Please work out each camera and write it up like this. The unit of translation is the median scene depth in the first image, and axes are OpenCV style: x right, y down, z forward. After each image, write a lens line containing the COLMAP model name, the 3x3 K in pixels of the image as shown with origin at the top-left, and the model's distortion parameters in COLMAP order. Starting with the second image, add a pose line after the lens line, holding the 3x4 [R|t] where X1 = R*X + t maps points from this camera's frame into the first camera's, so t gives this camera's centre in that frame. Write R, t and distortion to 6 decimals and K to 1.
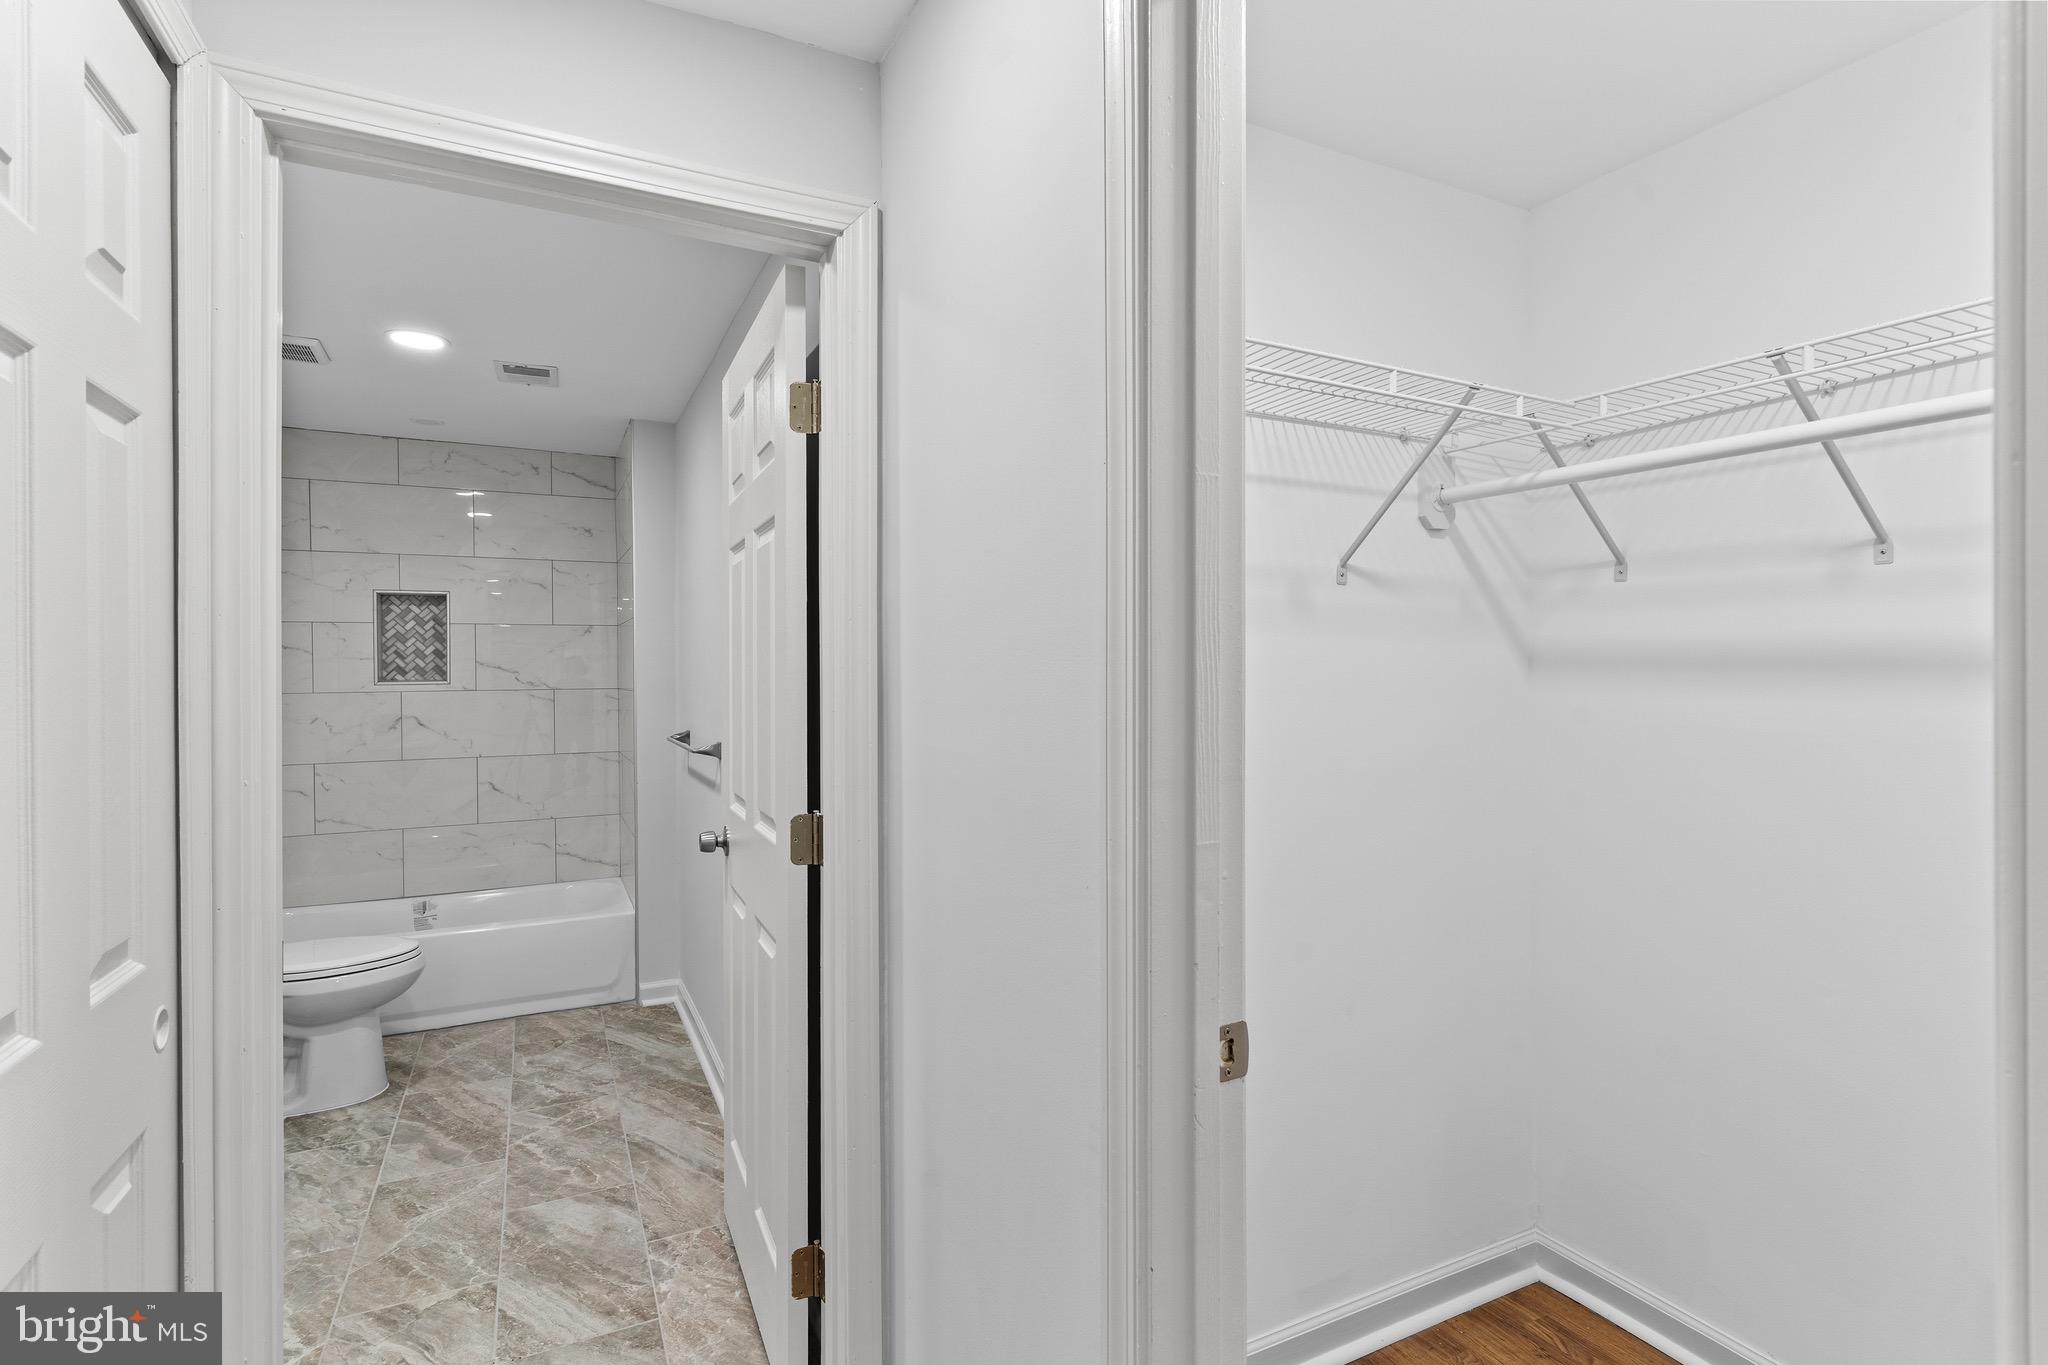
lens RADIAL K [[981.8, 0, 1021.4], [0, 981.8, 674.4], [0, 0, 1]] dist [0.004438, 0.000699]
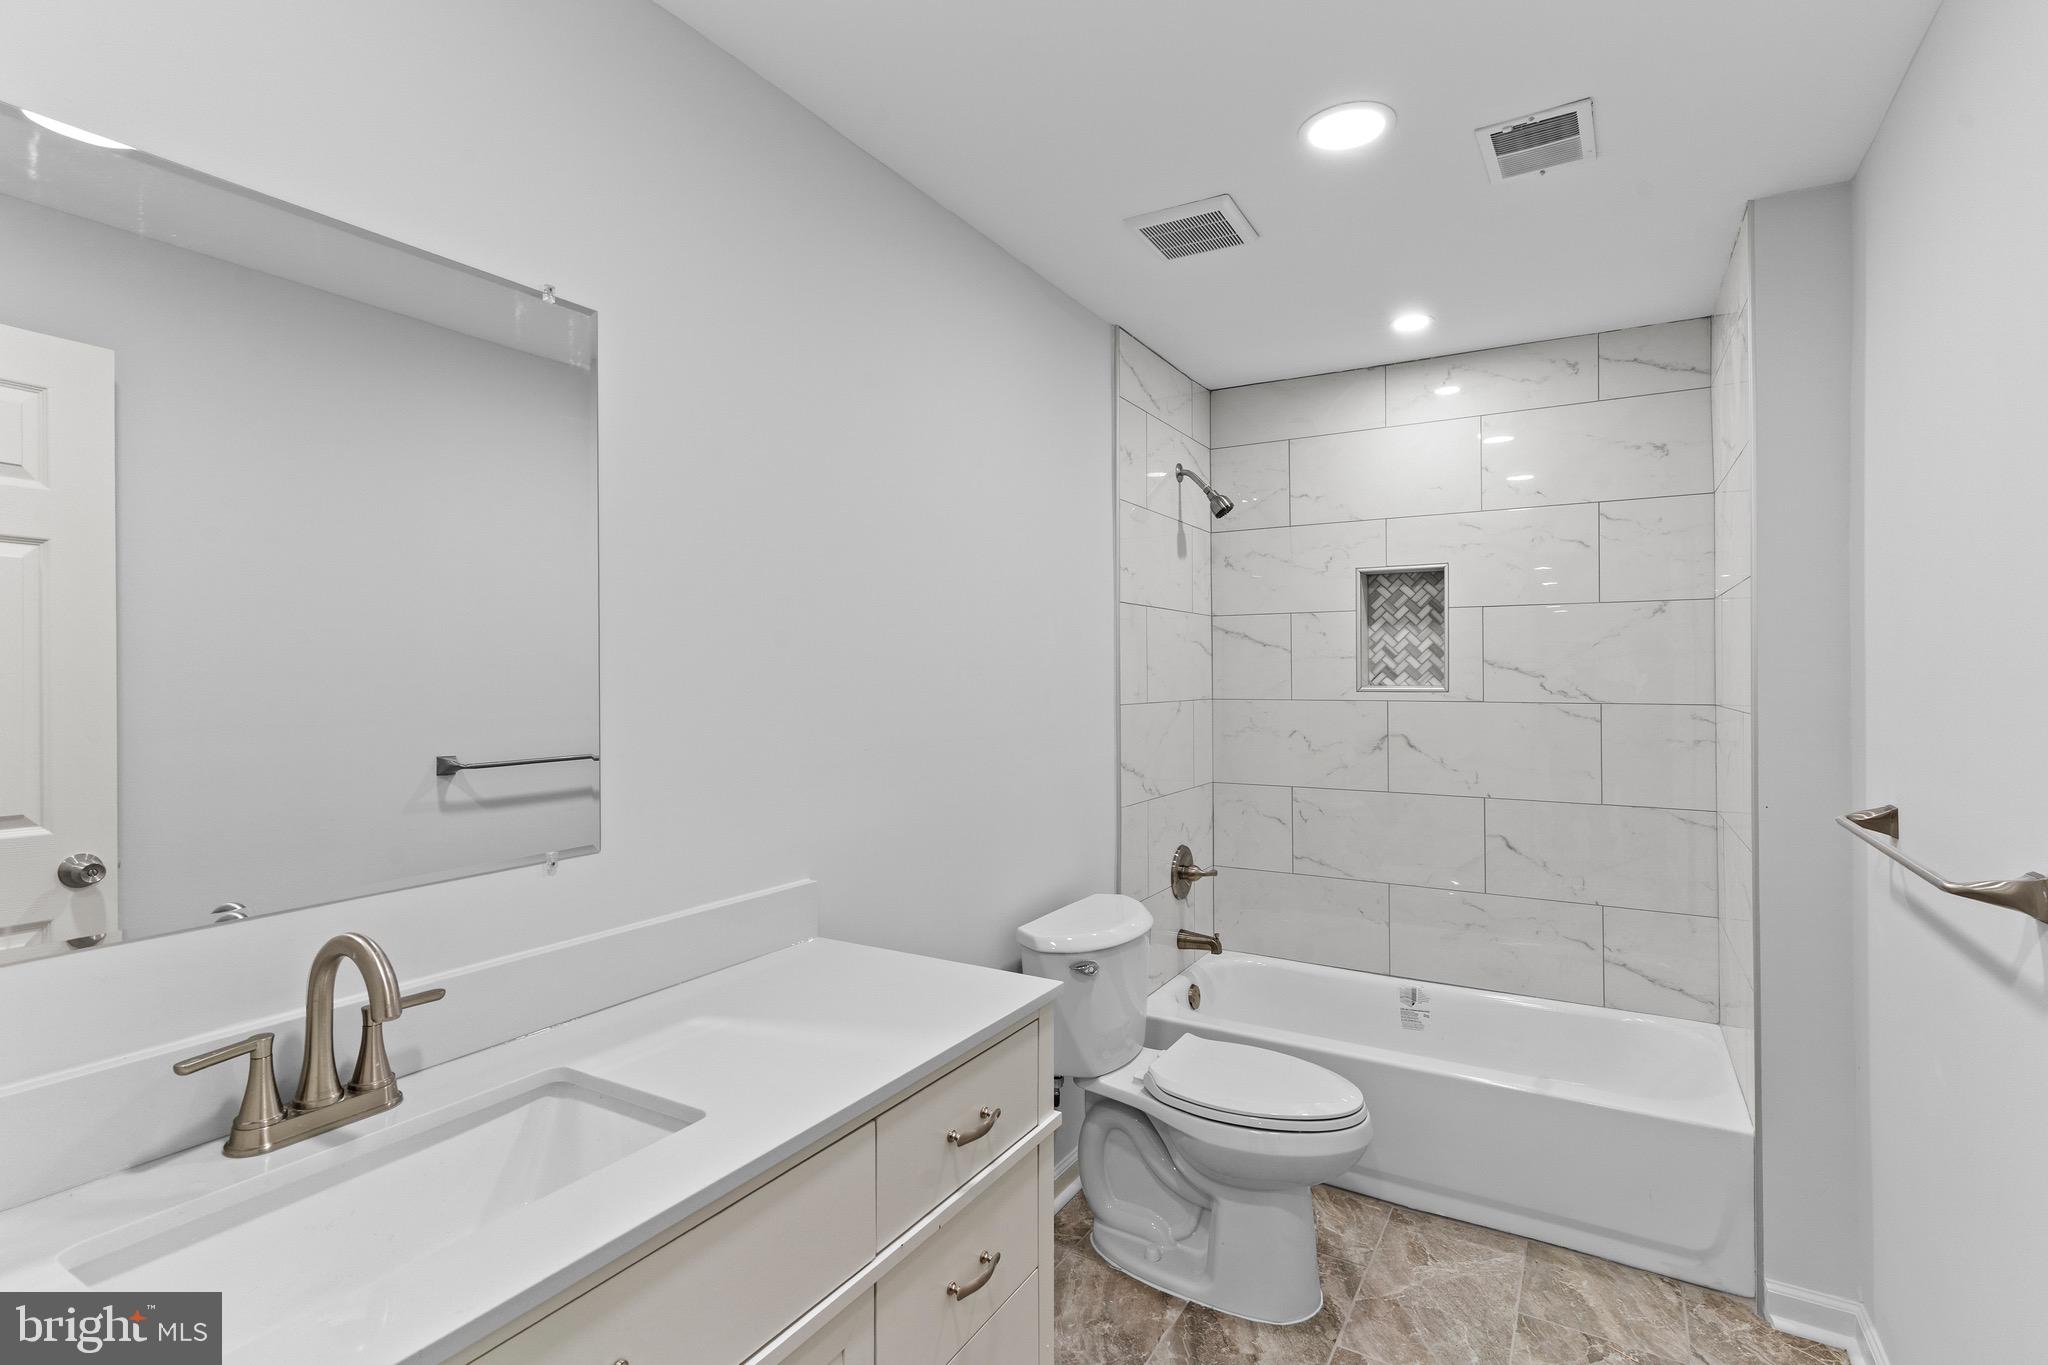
lens RADIAL K [[981.8, 0, 1014.5], [0, 981.8, 663.1], [0, 0, 1]] dist [0.004438, 0.000699]
pose [[0.537842, -0.003292, -0.843039, -0.147159], [-0.008211, 0.999924, -0.009143, -0.001977], [0.843006, 0.011840, 0.537774, 0.347801]]
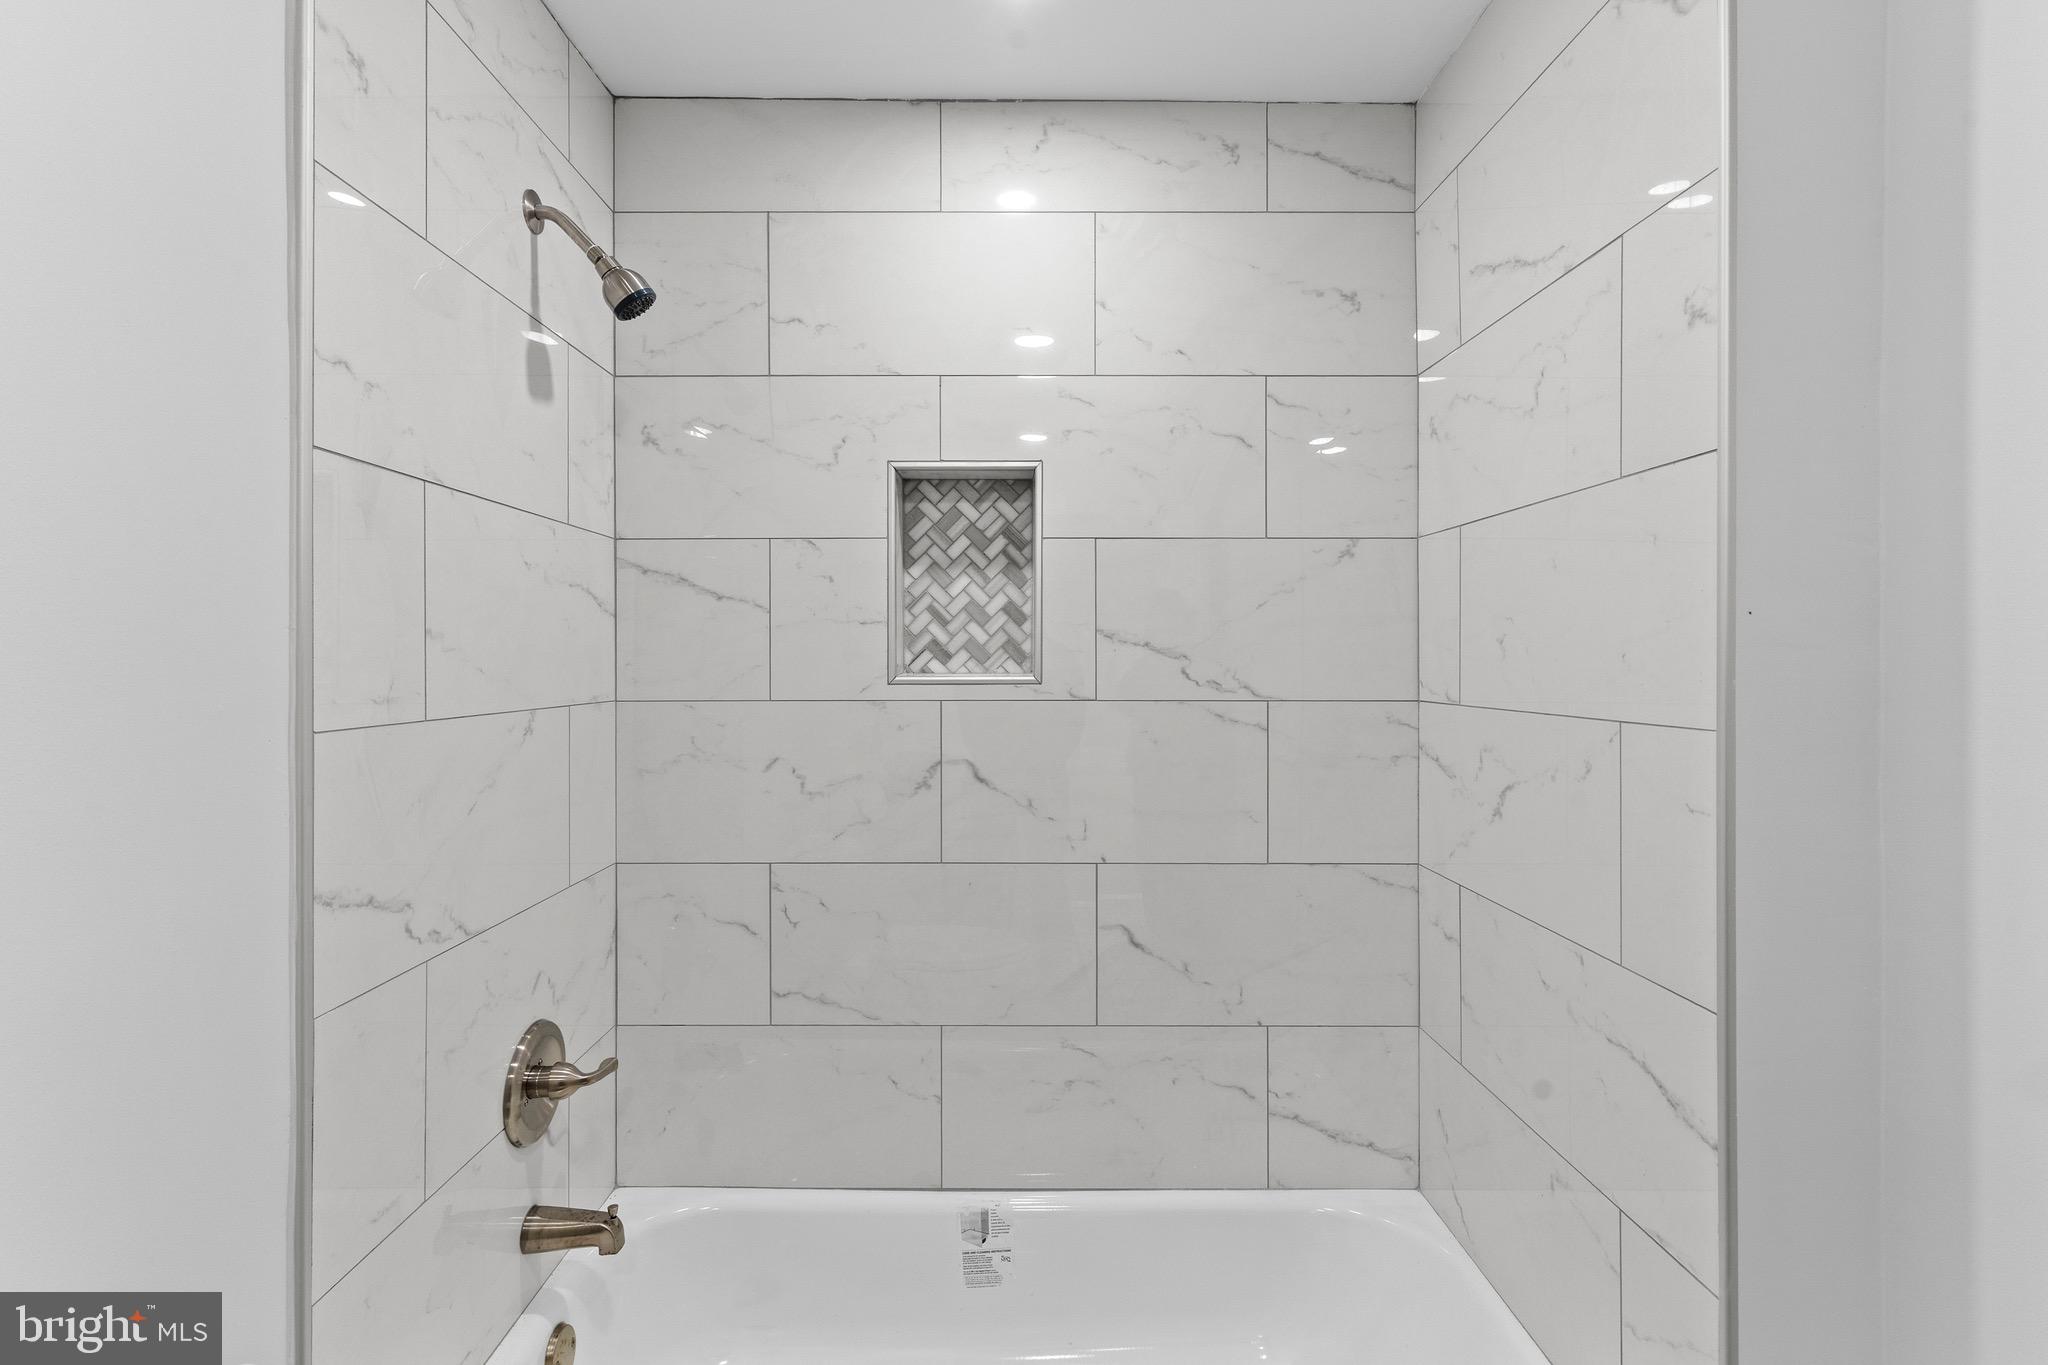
lens RADIAL K [[981.8, 0, 1015.5], [0, 981.8, 657.8], [0, 0, 1]] dist [0.004438, 0.000699]
pose [[0.896003, 0.007024, -0.443991, -0.407549], [-0.009787, 0.999944, -0.003933, 0.000651], [0.443939, 0.007869, 0.896022, 0.624993]]
